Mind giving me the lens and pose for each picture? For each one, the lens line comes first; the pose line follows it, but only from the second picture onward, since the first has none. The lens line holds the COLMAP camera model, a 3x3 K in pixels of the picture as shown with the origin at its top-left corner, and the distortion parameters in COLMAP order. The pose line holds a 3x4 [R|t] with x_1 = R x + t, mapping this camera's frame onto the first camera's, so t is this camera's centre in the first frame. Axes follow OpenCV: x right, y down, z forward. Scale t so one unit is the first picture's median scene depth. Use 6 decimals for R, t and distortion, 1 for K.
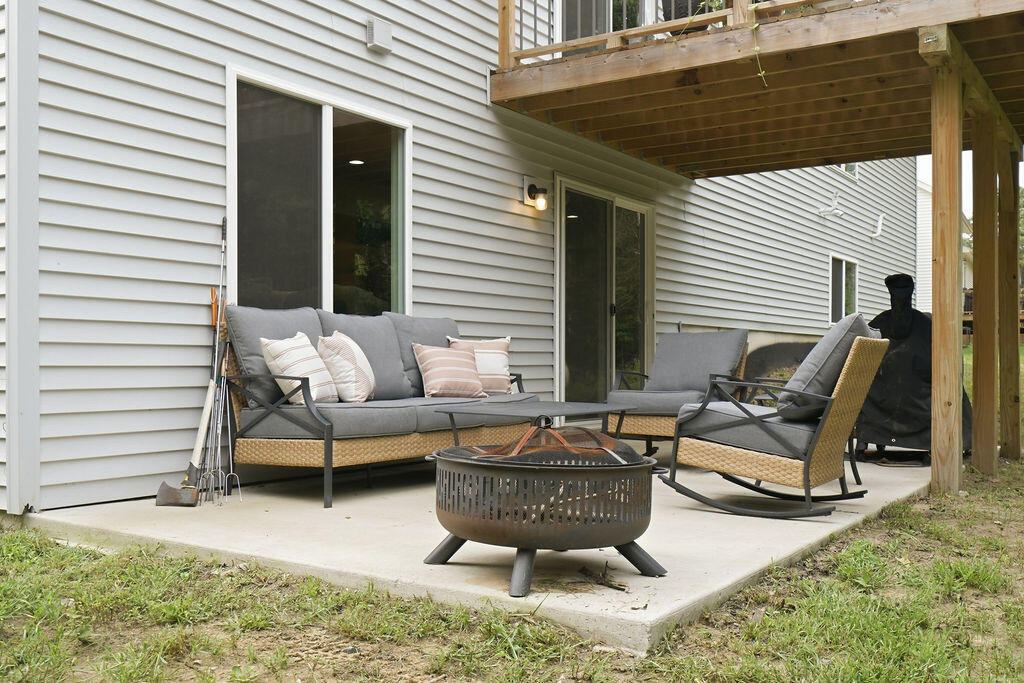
lens RADIAL K [[1001.7, 0, 507.1], [0, 1001.7, 350.6], [0, 0, 1]] dist [-0.008821, 0.000000]
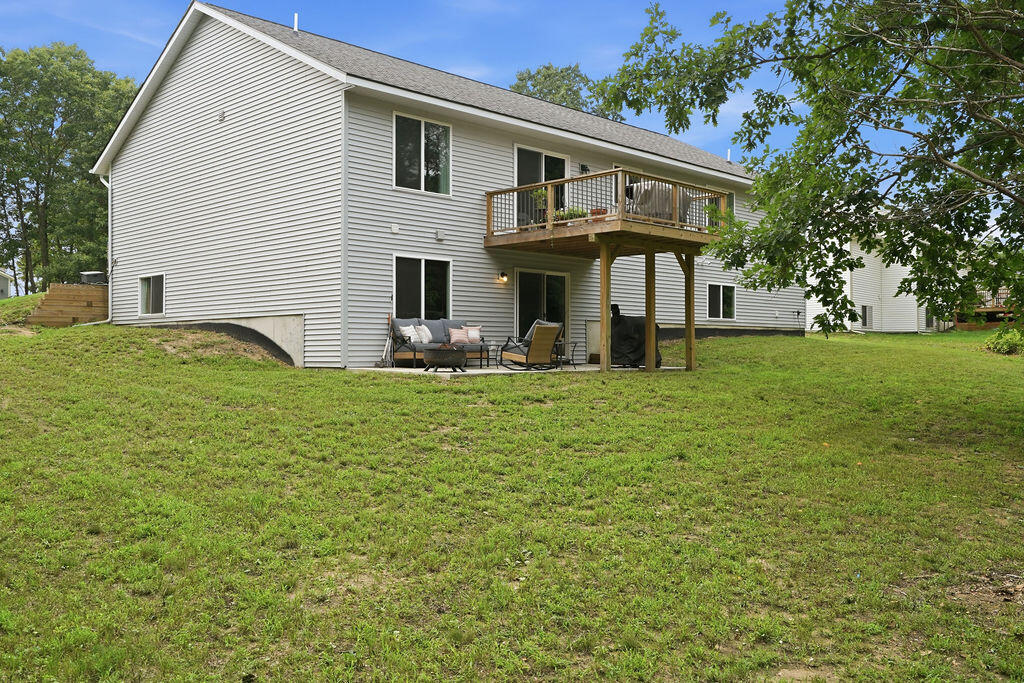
lens RADIAL K [[905.3, 0, 515.6], [0, 905.3, 337.3], [0, 0, 1]] dist [-0.000979, 0.000003]
pose [[0.976474, -0.003251, -0.215612, 0.863093], [0.003583, 0.999993, 0.001146, 0.024121], [0.215607, -0.001892, 0.976478, -2.123522]]
